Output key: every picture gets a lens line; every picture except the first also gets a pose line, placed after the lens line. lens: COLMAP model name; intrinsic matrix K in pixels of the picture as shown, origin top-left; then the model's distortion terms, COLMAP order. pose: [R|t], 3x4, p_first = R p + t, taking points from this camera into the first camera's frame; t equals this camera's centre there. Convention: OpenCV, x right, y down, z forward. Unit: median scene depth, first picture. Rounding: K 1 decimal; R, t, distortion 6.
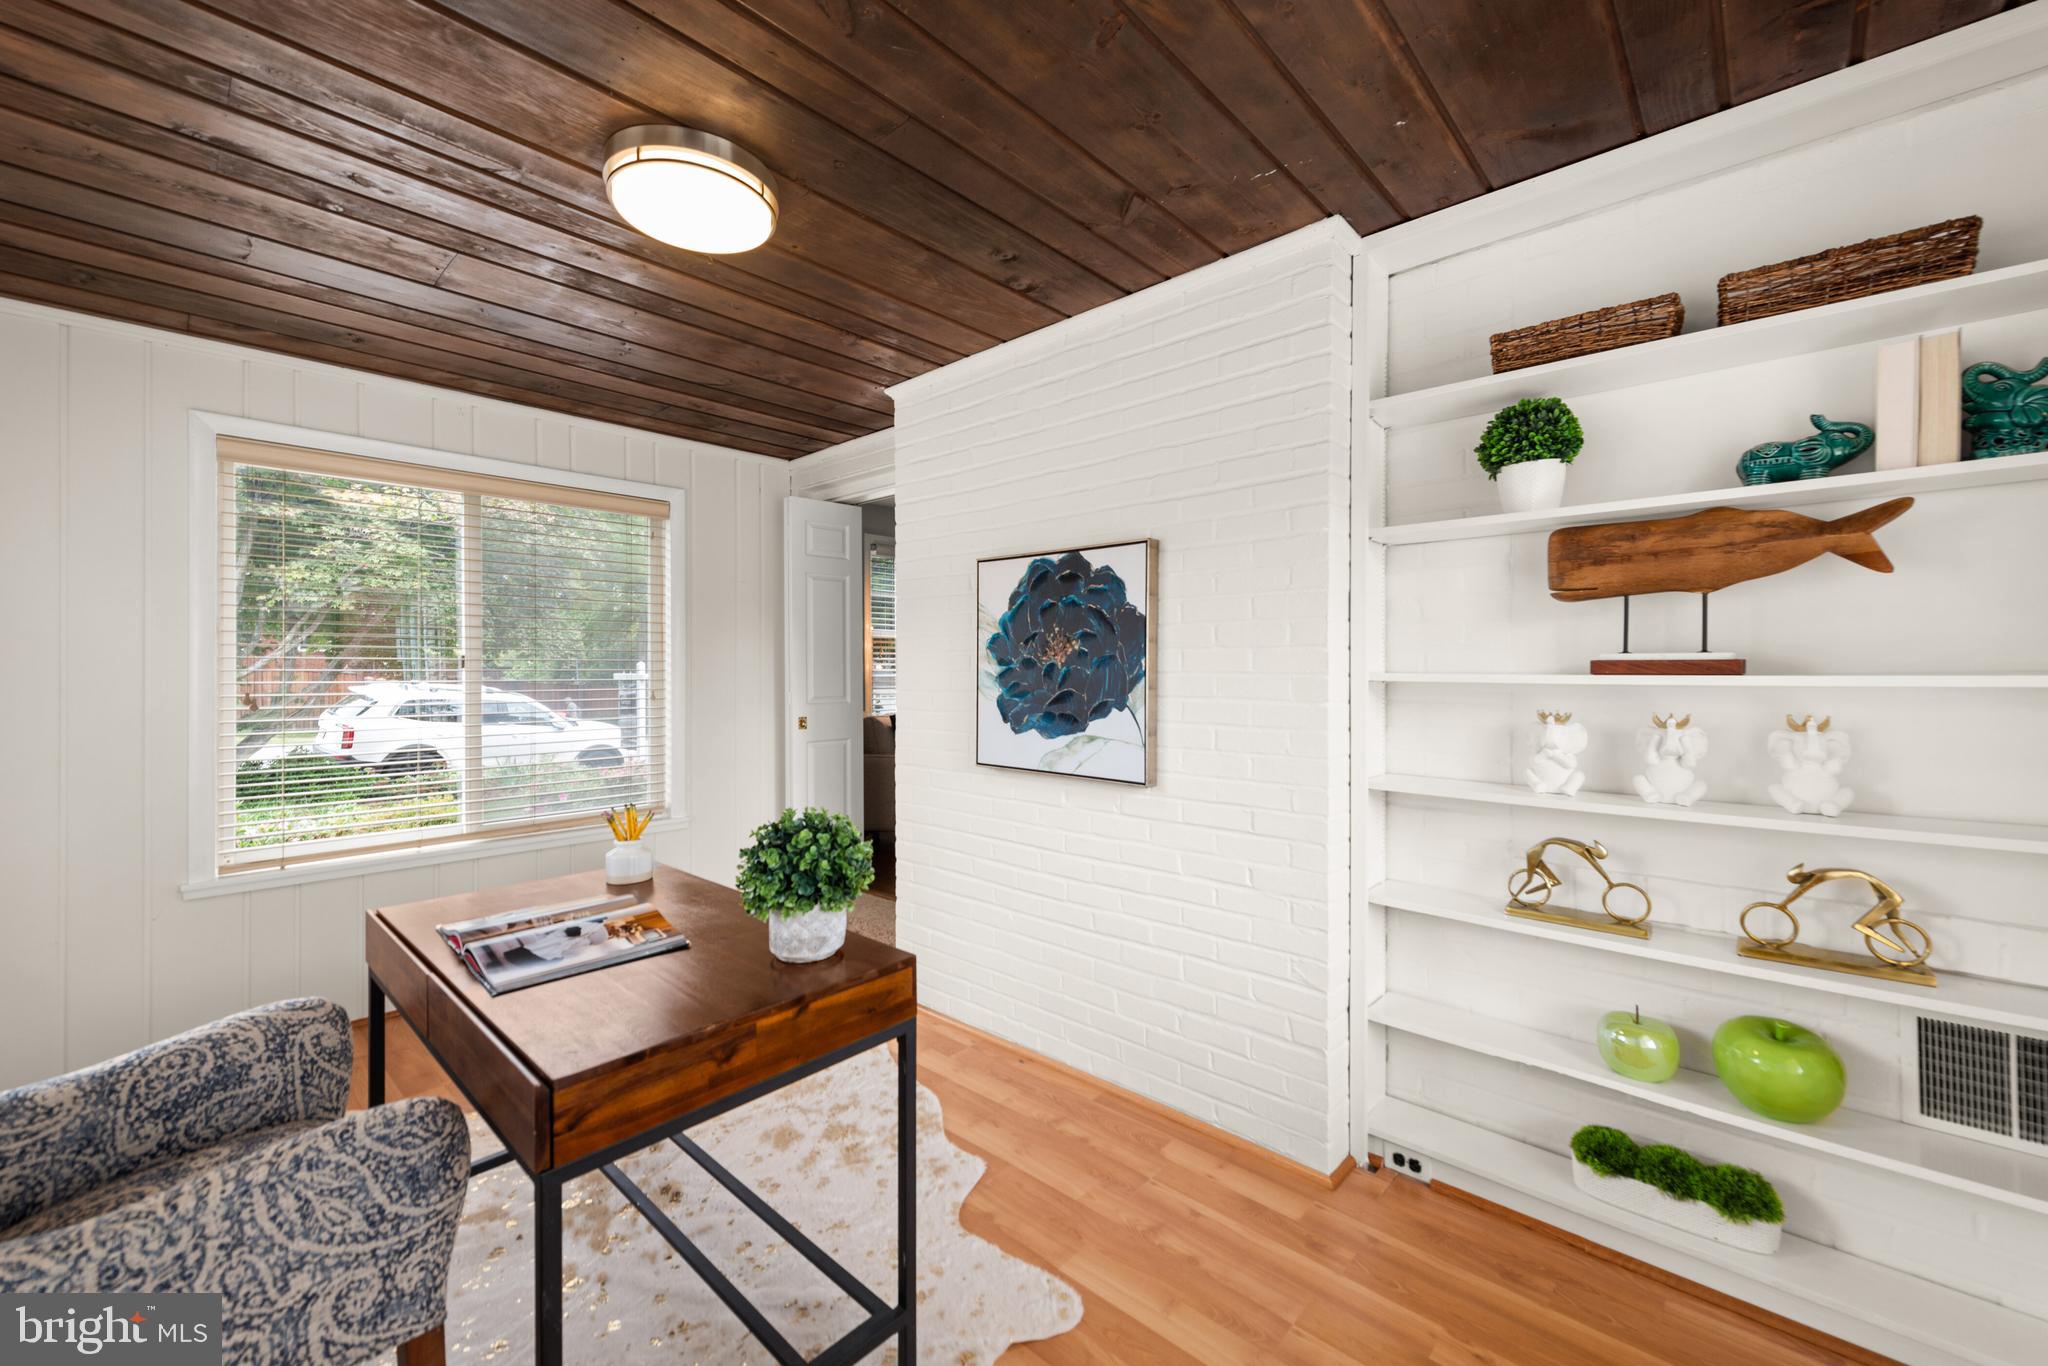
lens RADIAL K [[808.7, 0, 1056.3], [0, 808.7, 665.8], [0, 0, 1]] dist [-0.000933, 0.000816]
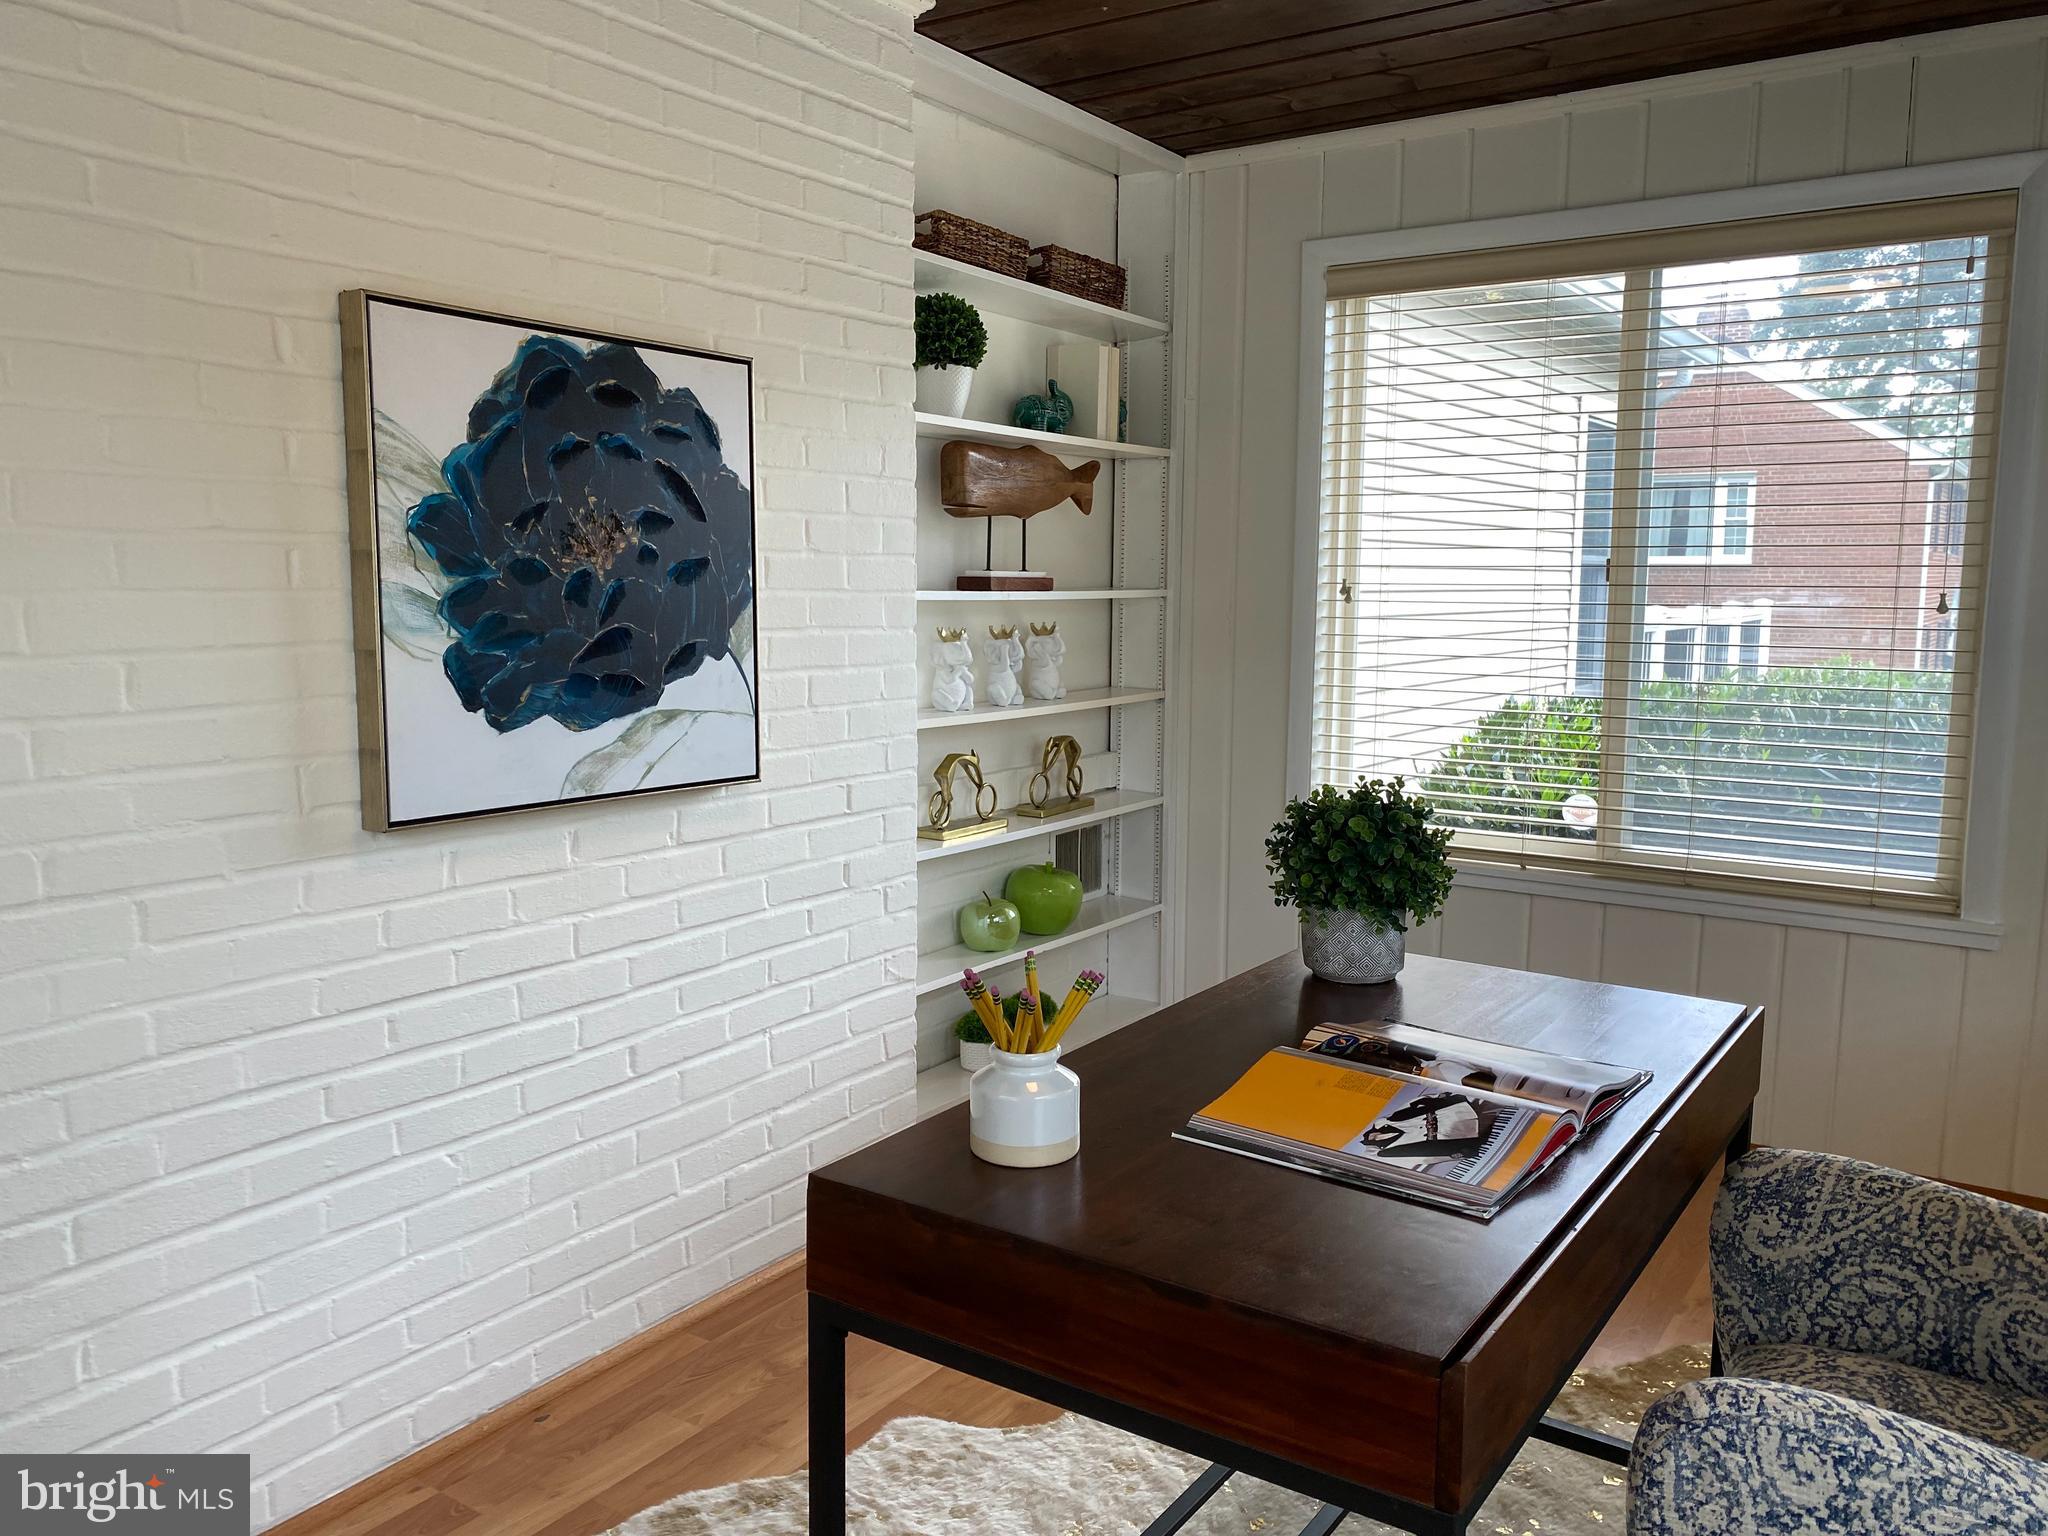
lens RADIAL K [[1545.7, 0, 1032.1], [0, 1545.7, 801.3], [0, 0, 1]] dist [0.018940, -0.037536]
pose [[-0.121575, -0.135499, 0.983290, -0.977623], [-0.002526, 0.990678, 0.136205, 0.006379], [-0.992579, 0.014076, -0.120784, 0.866903]]
